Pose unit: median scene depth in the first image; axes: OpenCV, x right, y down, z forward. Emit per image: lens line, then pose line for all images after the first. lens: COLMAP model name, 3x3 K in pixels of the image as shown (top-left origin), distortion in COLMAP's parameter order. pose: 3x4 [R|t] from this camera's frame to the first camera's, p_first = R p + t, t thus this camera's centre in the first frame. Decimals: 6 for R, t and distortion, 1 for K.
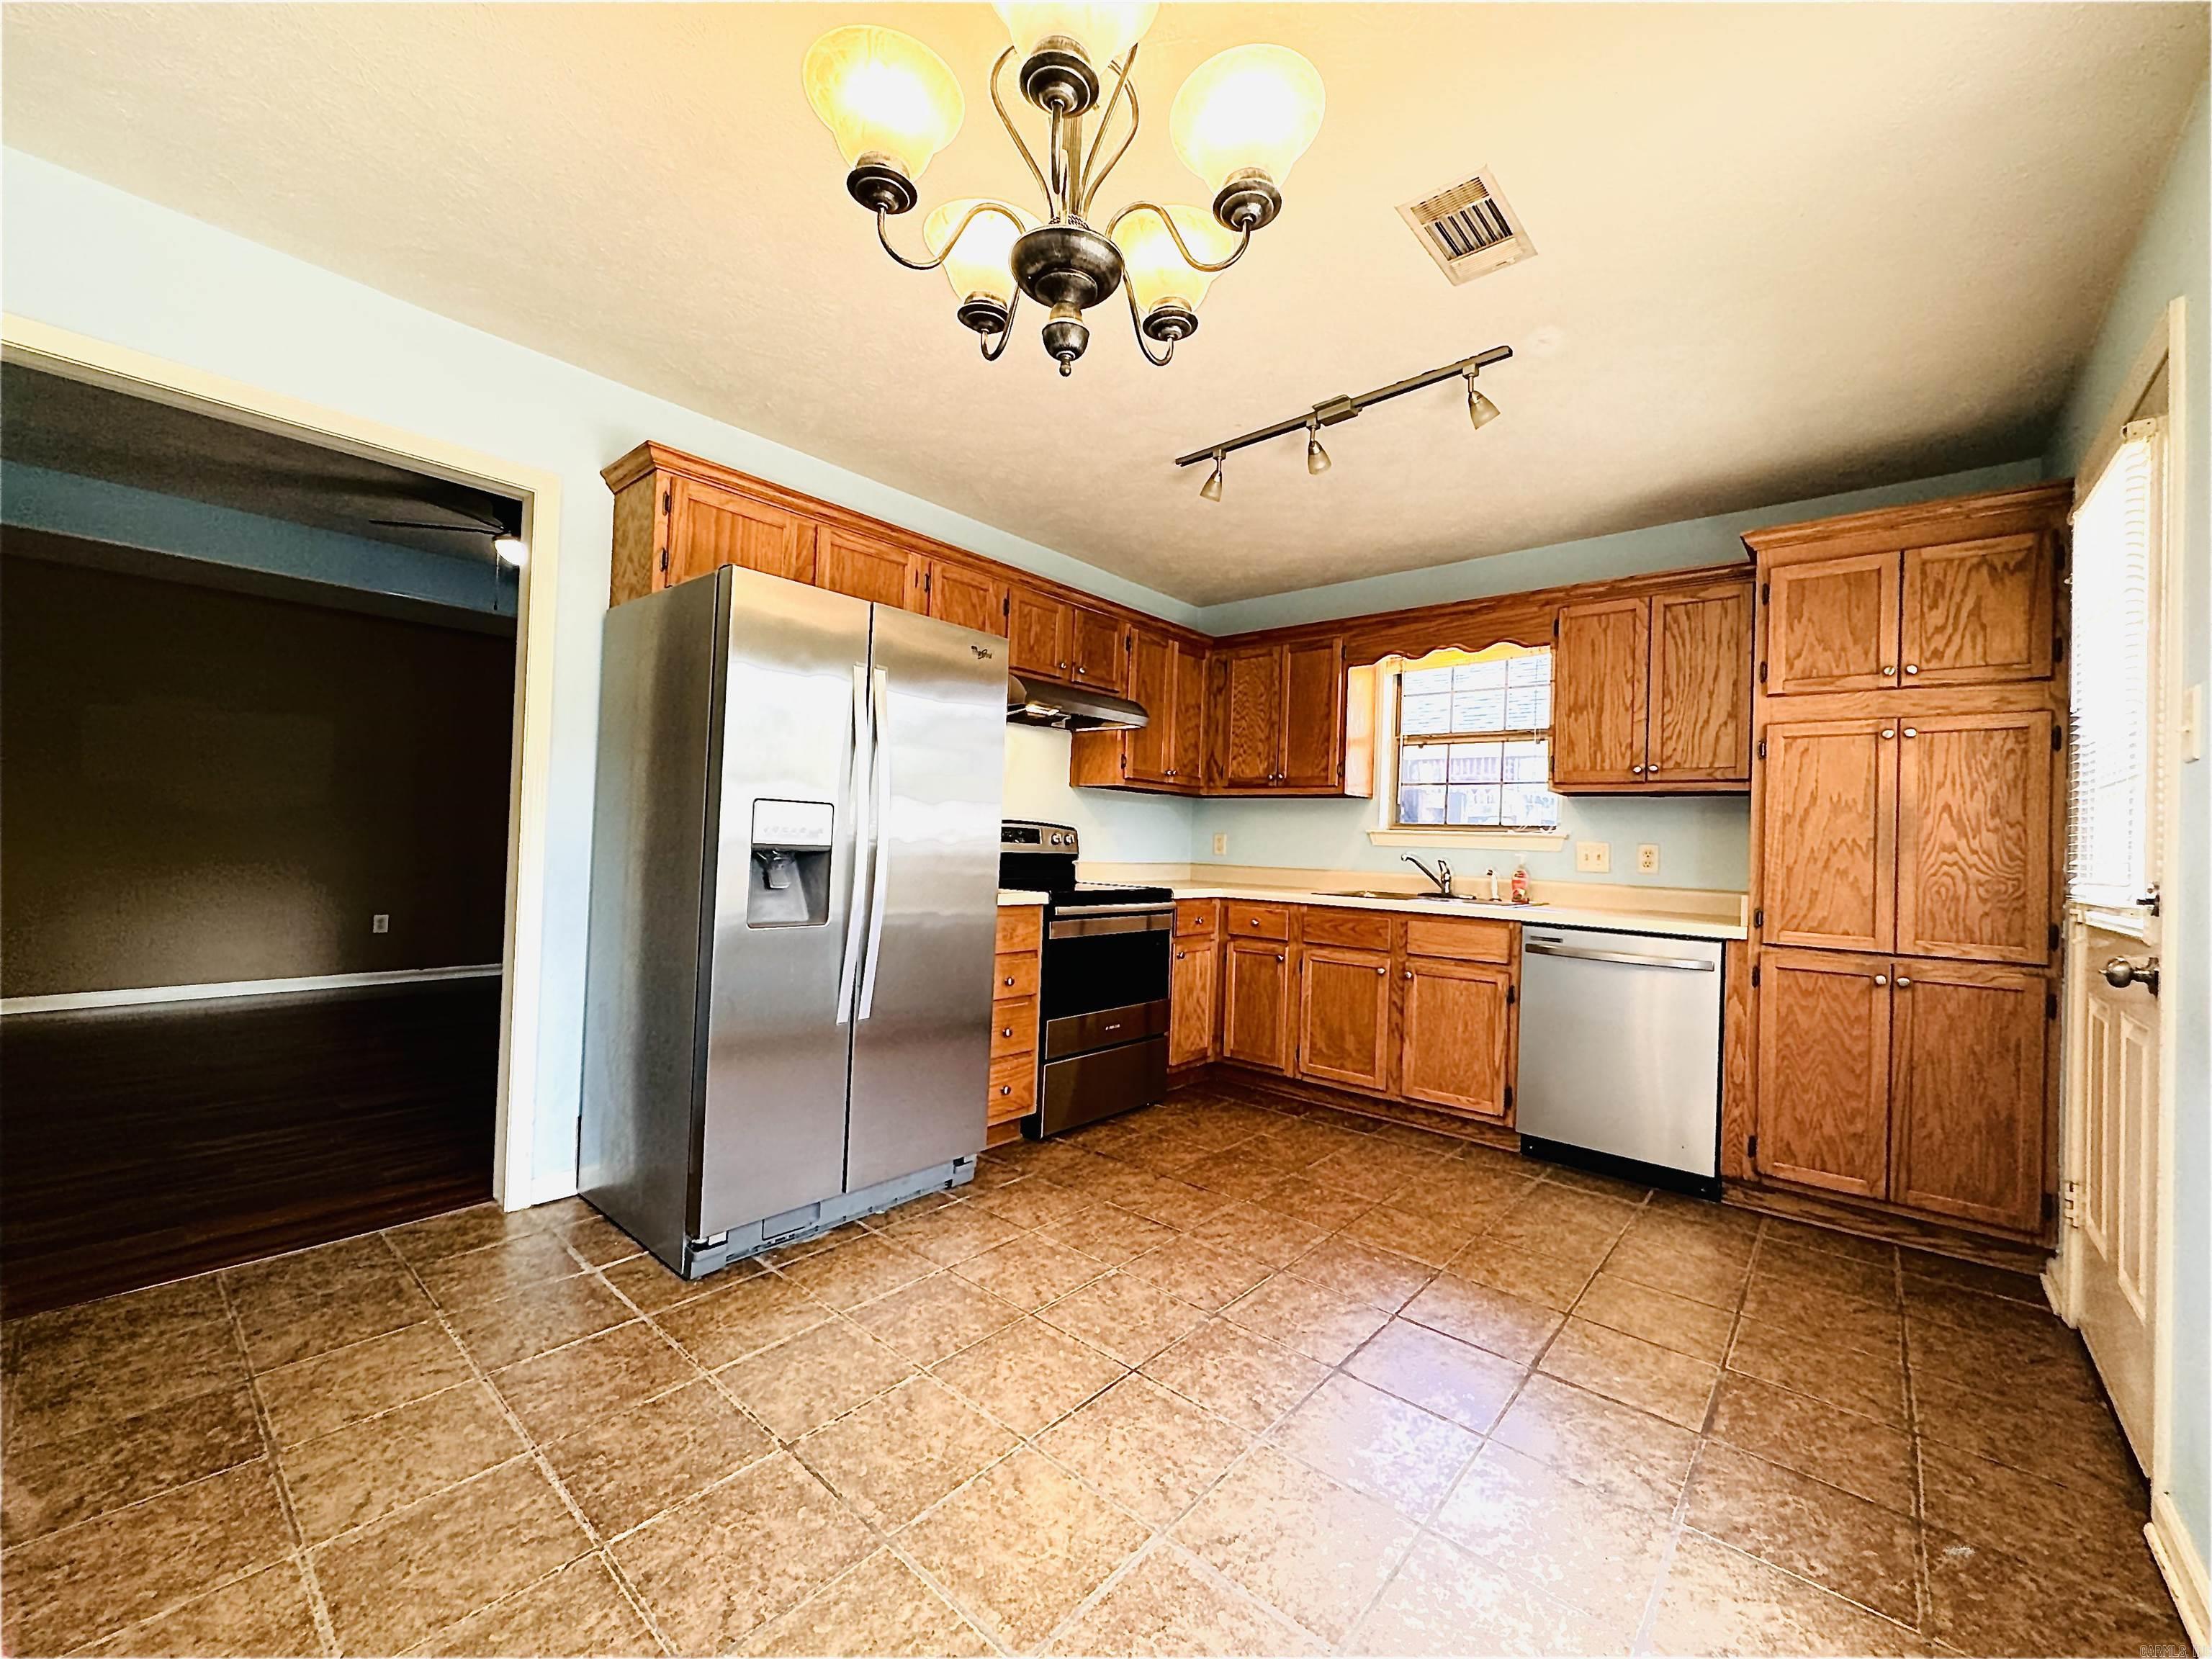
lens RADIAL K [[883.0, 0, 1101.7], [0, 883.0, 822.5], [0, 0, 1]] dist [-0.003036, 0.000414]
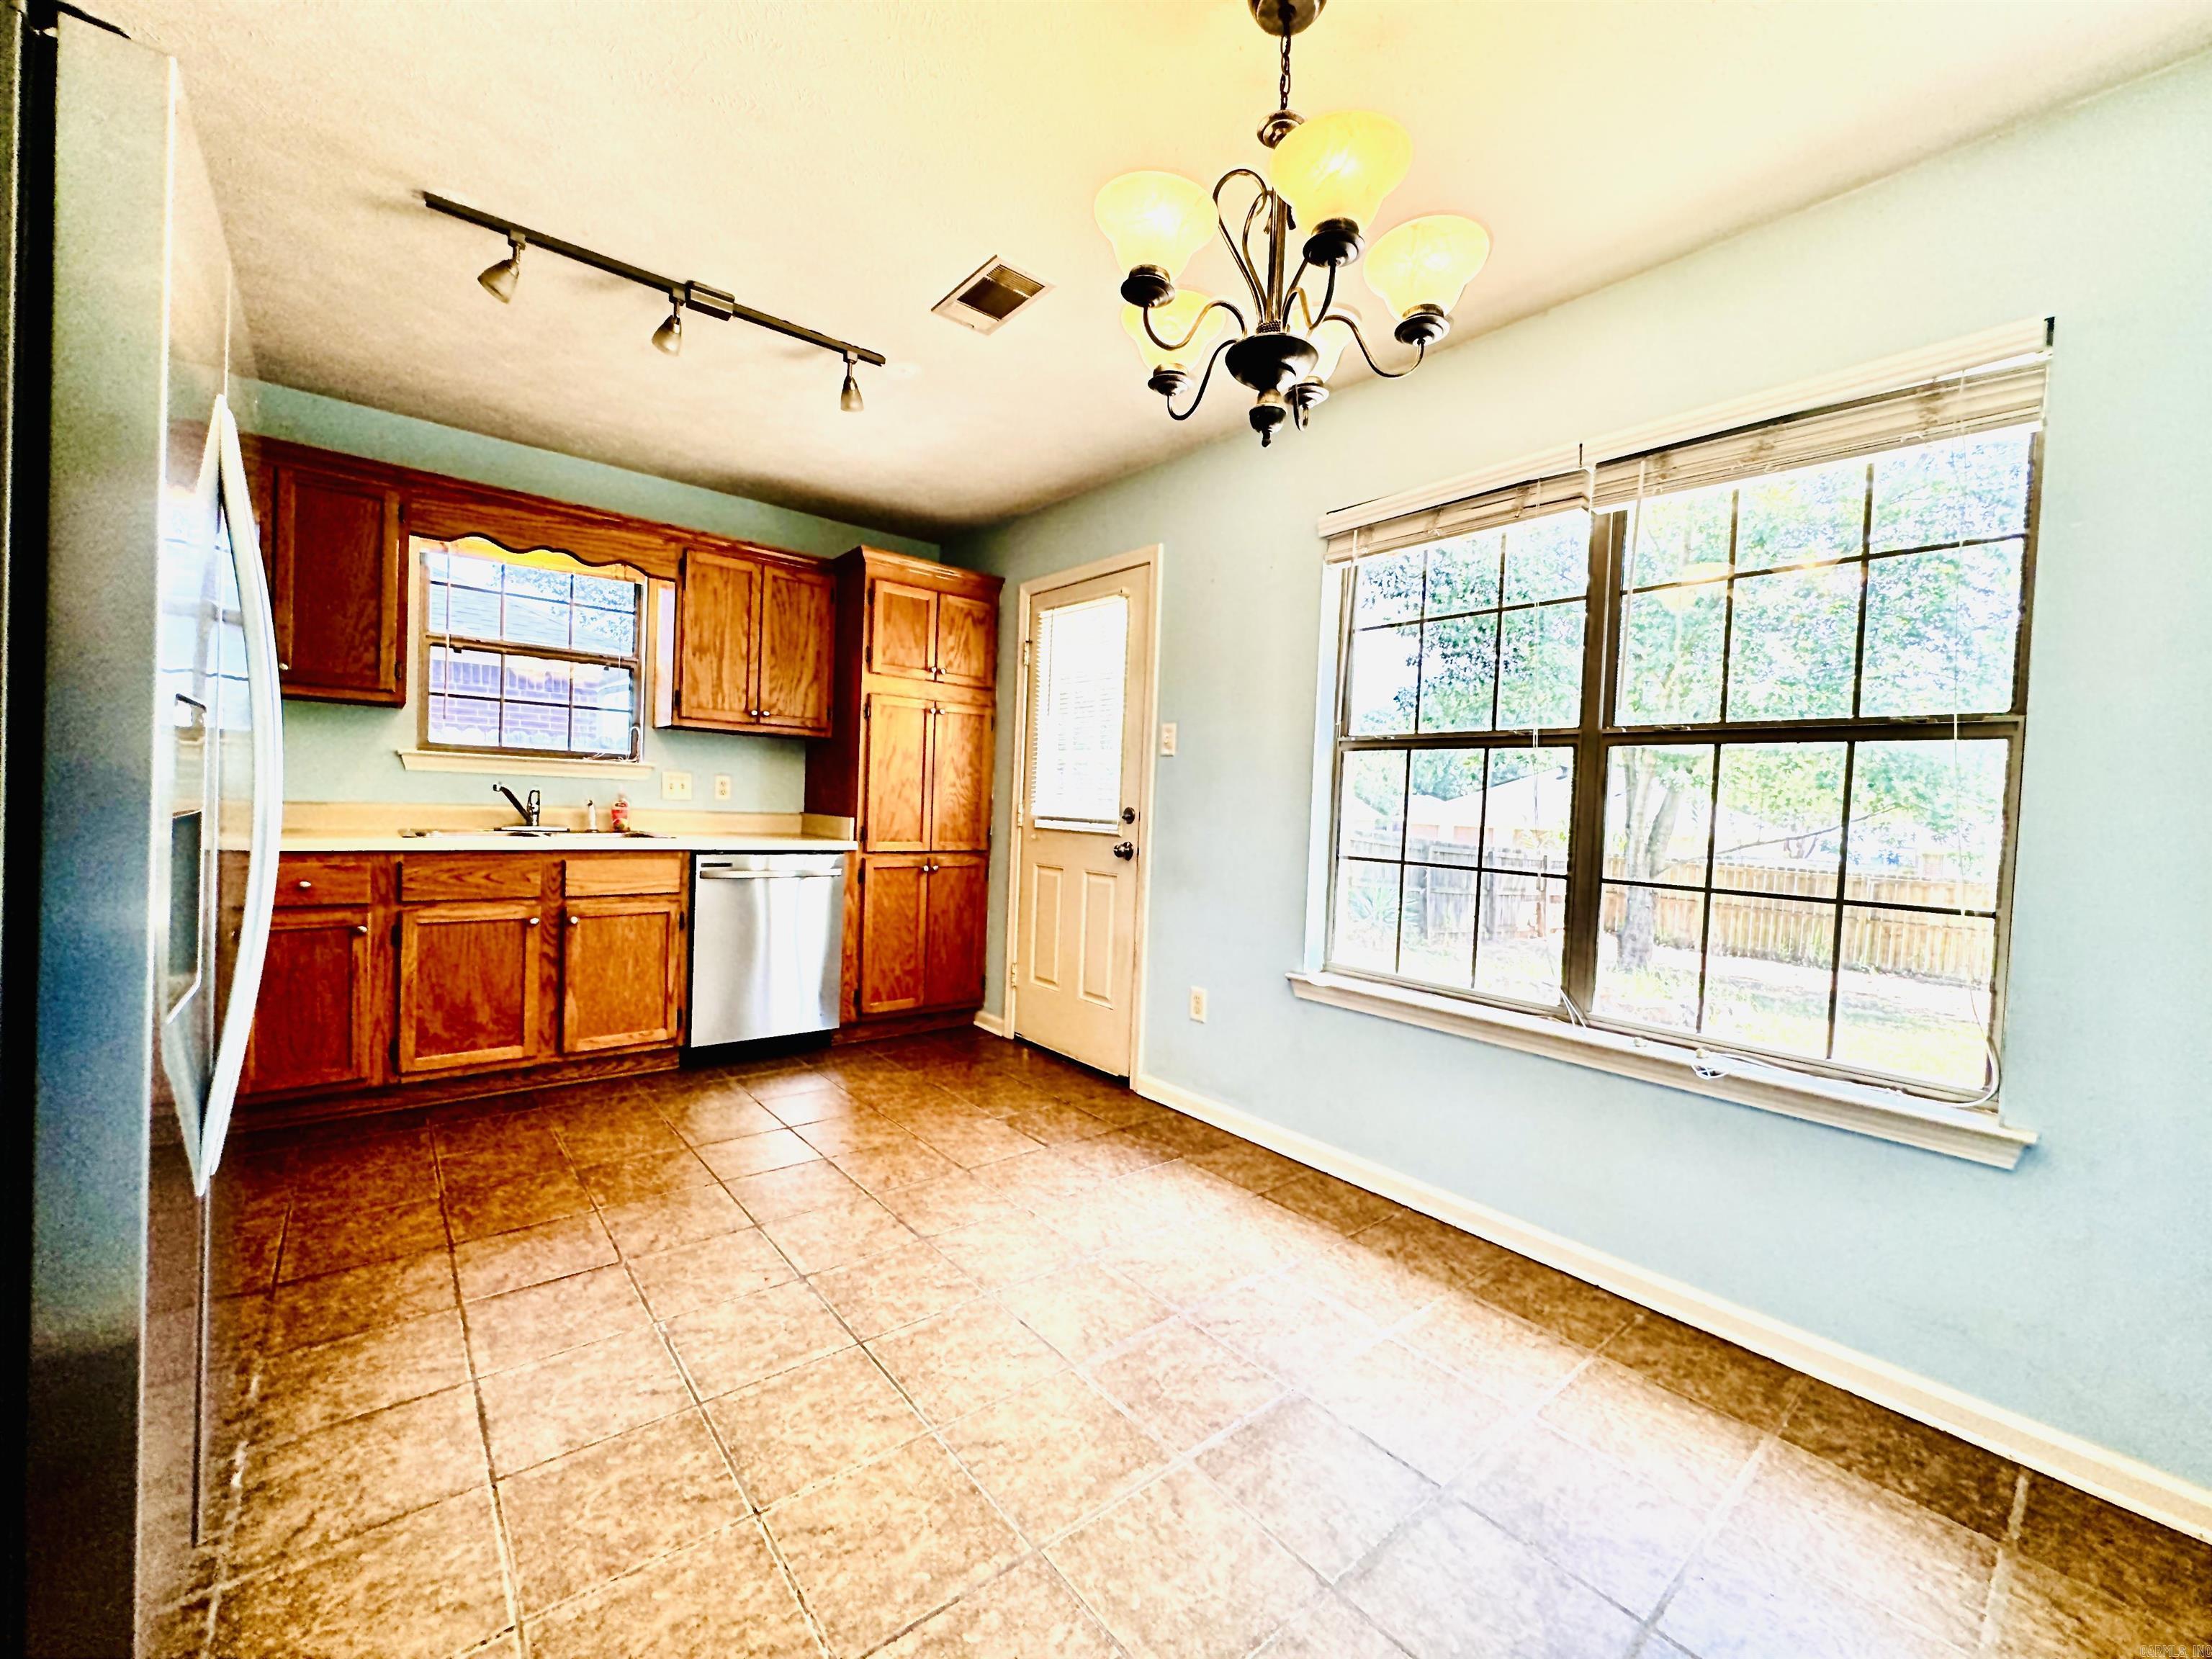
lens RADIAL K [[883.0, 0, 1103.1], [0, 883.0, 825.6], [0, 0, 1]] dist [-0.003036, 0.000414]
pose [[0.163444, -0.053600, 0.985095, -0.512276], [-0.055829, 0.996420, 0.063479, -0.012833], [-0.984972, -0.065372, 0.159867, 0.376842]]
